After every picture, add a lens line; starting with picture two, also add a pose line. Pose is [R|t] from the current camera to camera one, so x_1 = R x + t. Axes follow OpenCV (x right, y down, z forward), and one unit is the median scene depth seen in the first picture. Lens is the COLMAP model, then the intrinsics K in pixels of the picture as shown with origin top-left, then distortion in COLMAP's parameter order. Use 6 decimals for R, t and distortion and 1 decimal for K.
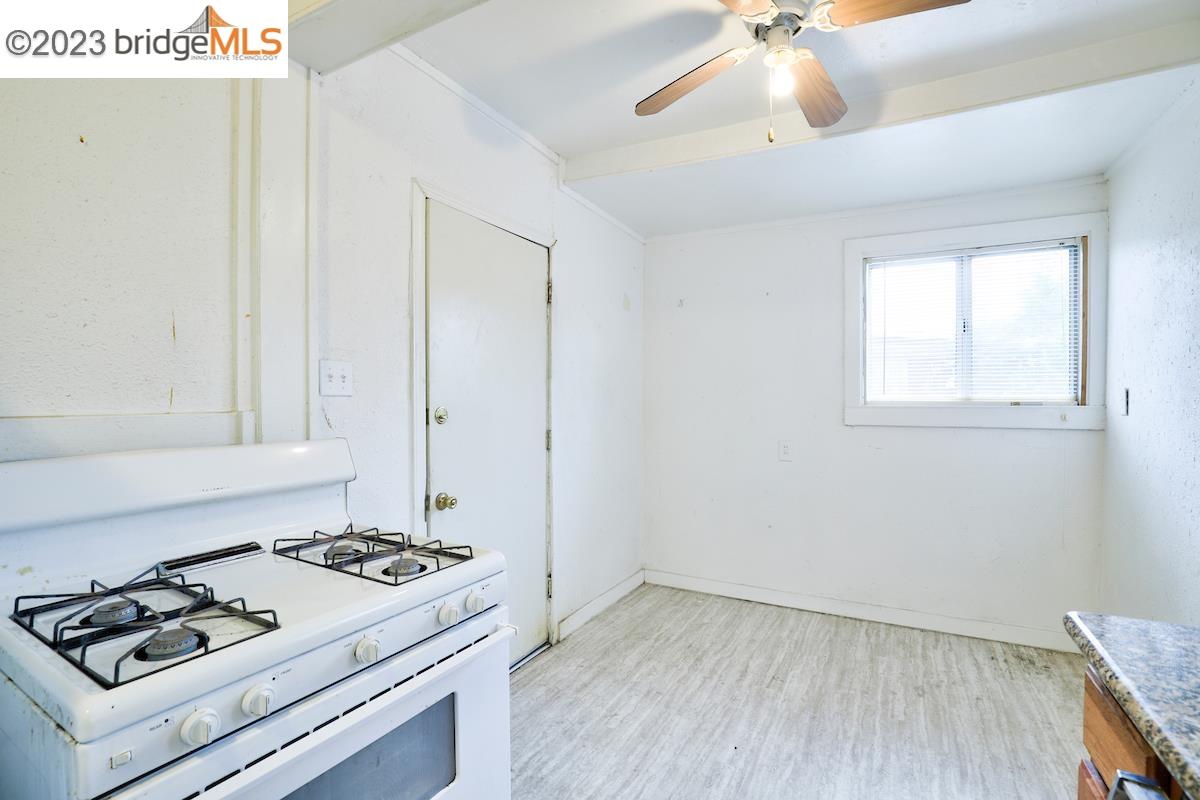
lens RADIAL K [[549.5, 0, 599.8], [0, 549.5, 404.0], [0, 0, 1]] dist [-0.037661, 0.006464]
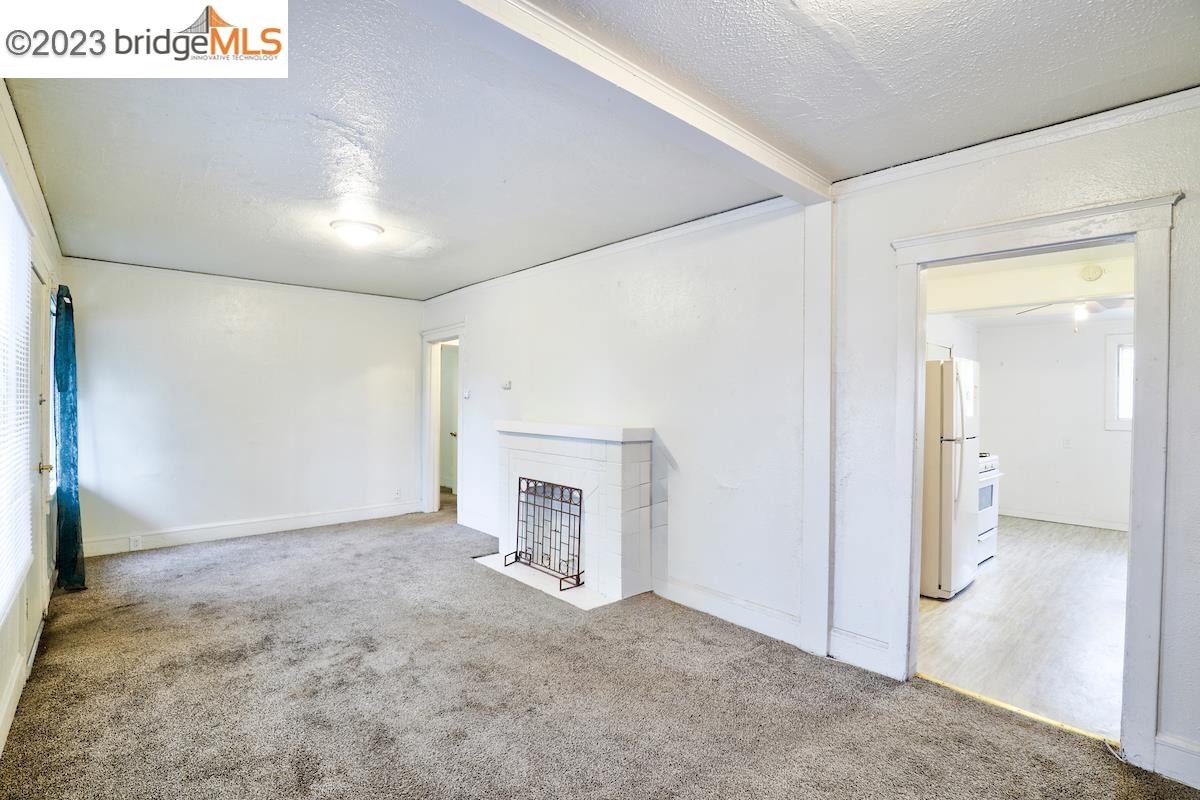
lens RADIAL K [[551.1, 0, 599.3], [0, 551.1, 405.7], [0, 0, 1]] dist [-0.040253, 0.009172]
pose [[0.942430, 0.015248, -0.334054, -0.730896], [-0.018009, 0.999824, -0.005170, -0.006053], [0.333917, 0.010889, 0.942540, -1.667760]]
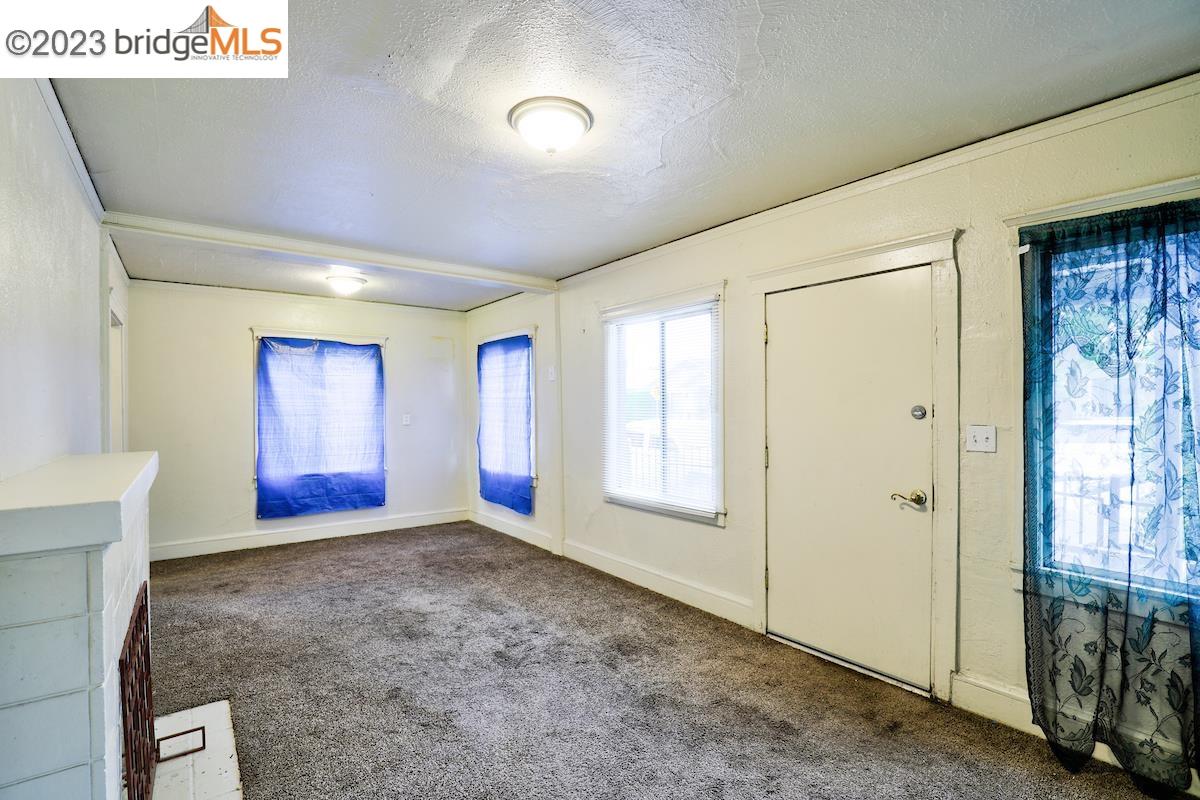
lens RADIAL K [[549.5, 0, 599.8], [0, 549.5, 404.0], [0, 0, 1]] dist [-0.037661, 0.006464]
pose [[-0.910222, 0.009110, 0.414021, -2.170757], [0.014861, 0.999833, 0.010672, -0.035934], [-0.413855, 0.015866, -0.910205, 0.133941]]
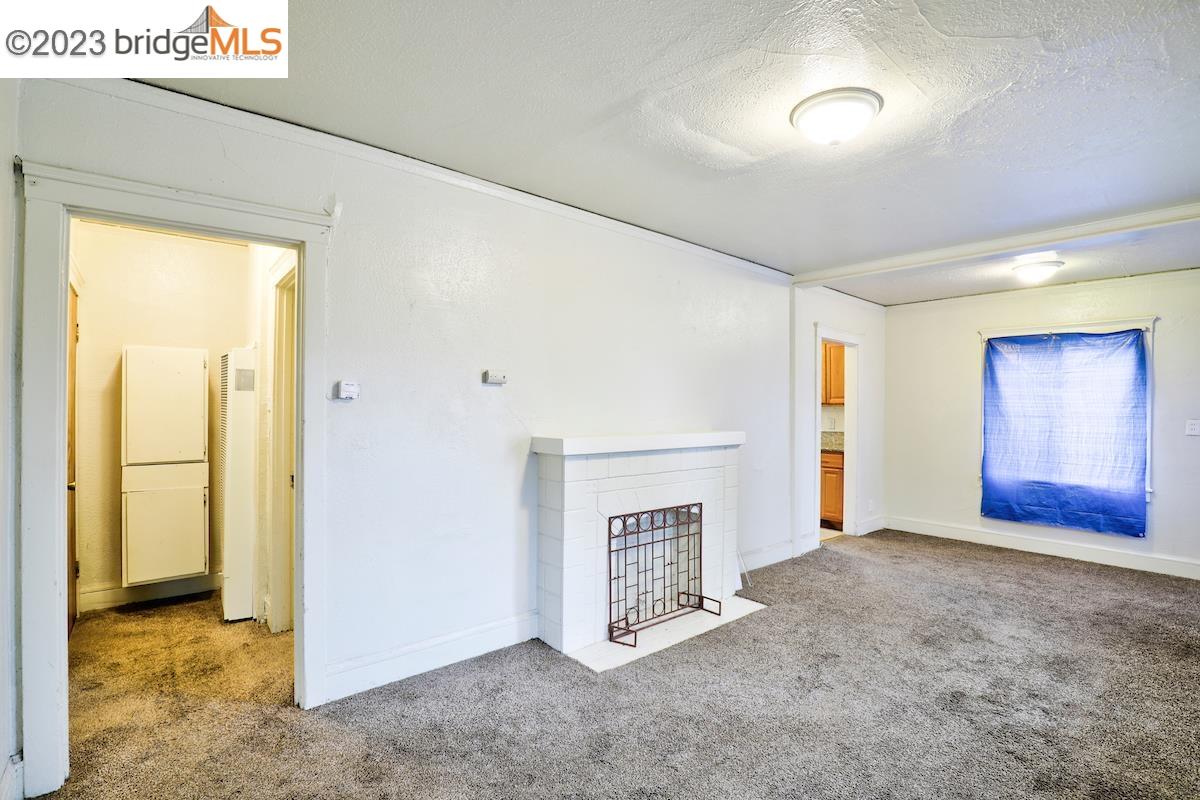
lens RADIAL K [[551.1, 0, 599.3], [0, 551.1, 405.7], [0, 0, 1]] dist [-0.040253, 0.009172]
pose [[0.366340, 0.005670, 0.930464, -2.630991], [0.003499, 0.999966, -0.007471, -0.018420], [-0.930474, 0.005992, 0.366308, -0.549493]]
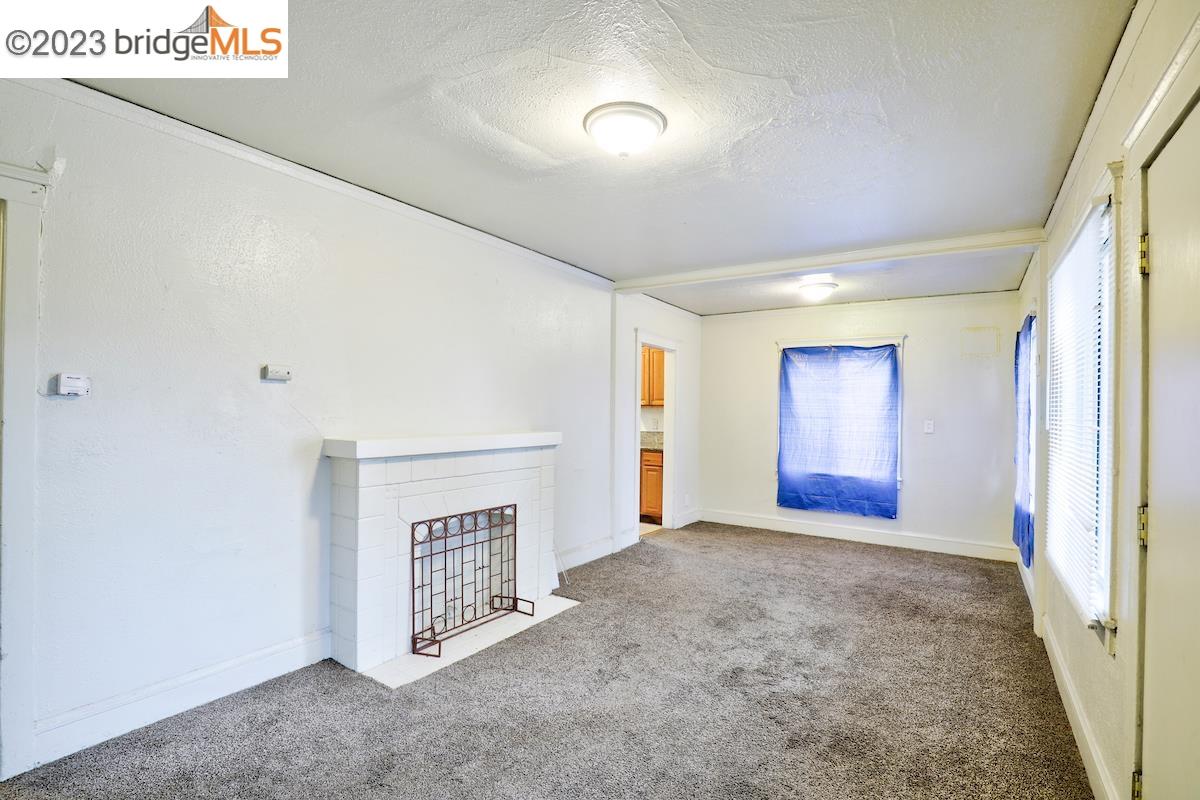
lens RADIAL K [[551.1, 0, 599.3], [0, 551.1, 405.7], [0, 0, 1]] dist [-0.040253, 0.009172]
pose [[0.103018, 0.008512, 0.994643, -2.597247], [-0.000602, 0.999964, -0.008495, -0.017774], [-0.994679, 0.000276, 0.103019, -0.629251]]
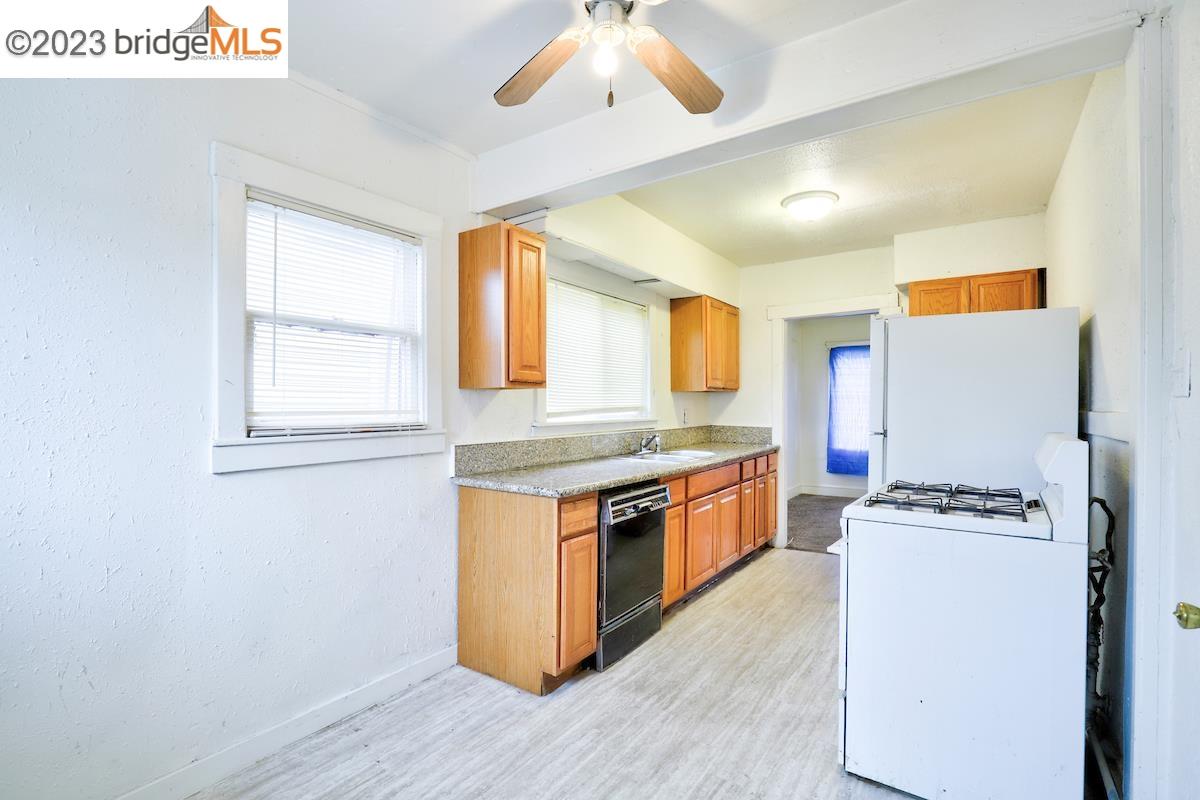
lens RADIAL K [[549.5, 0, 599.8], [0, 549.5, 404.0], [0, 0, 1]] dist [-0.037661, 0.006464]
pose [[-0.994020, -0.002459, 0.109172, 0.147810], [-0.001219, 0.999934, 0.011425, -0.008988], [-0.109193, 0.011224, -0.993957, 1.171374]]
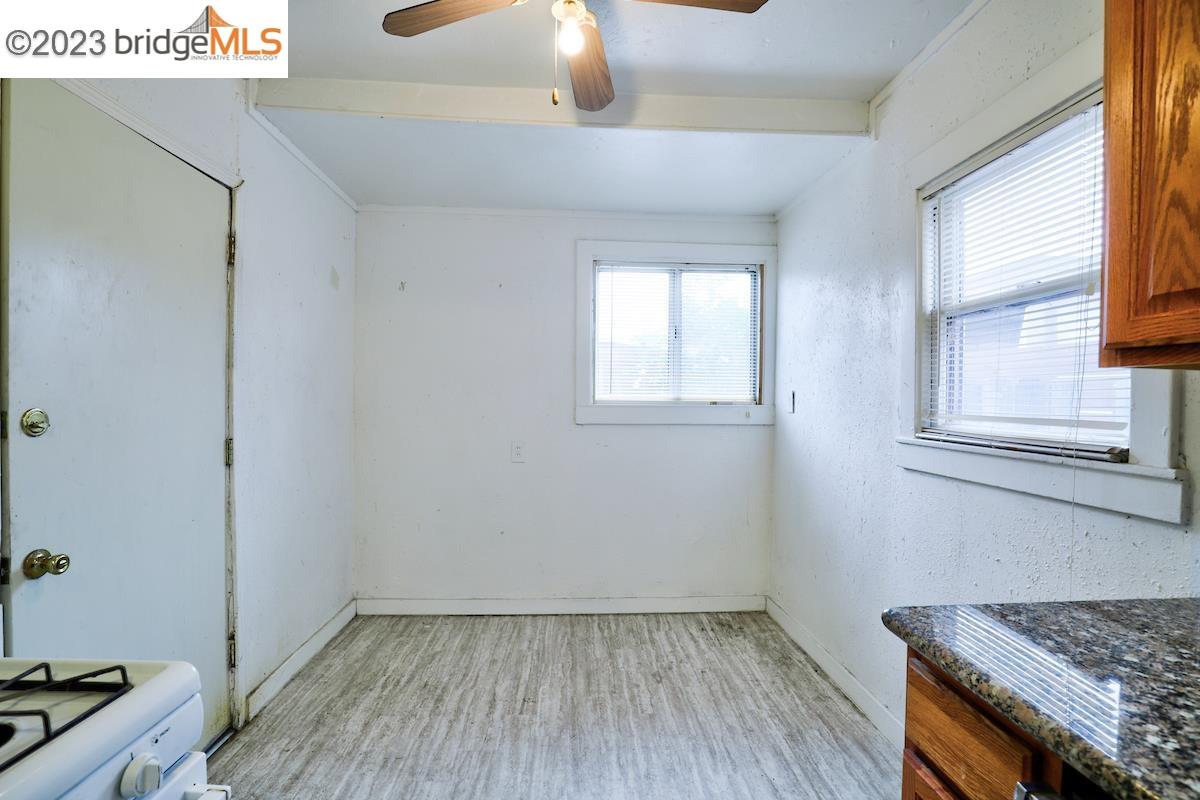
lens RADIAL K [[549.5, 0, 599.8], [0, 549.5, 404.0], [0, 0, 1]] dist [-0.037661, 0.006464]
pose [[0.853101, 0.000587, 0.521746, -0.048737], [-0.003368, 0.999985, 0.004381, -0.003623], [-0.521735, -0.005494, 0.853090, 0.135592]]
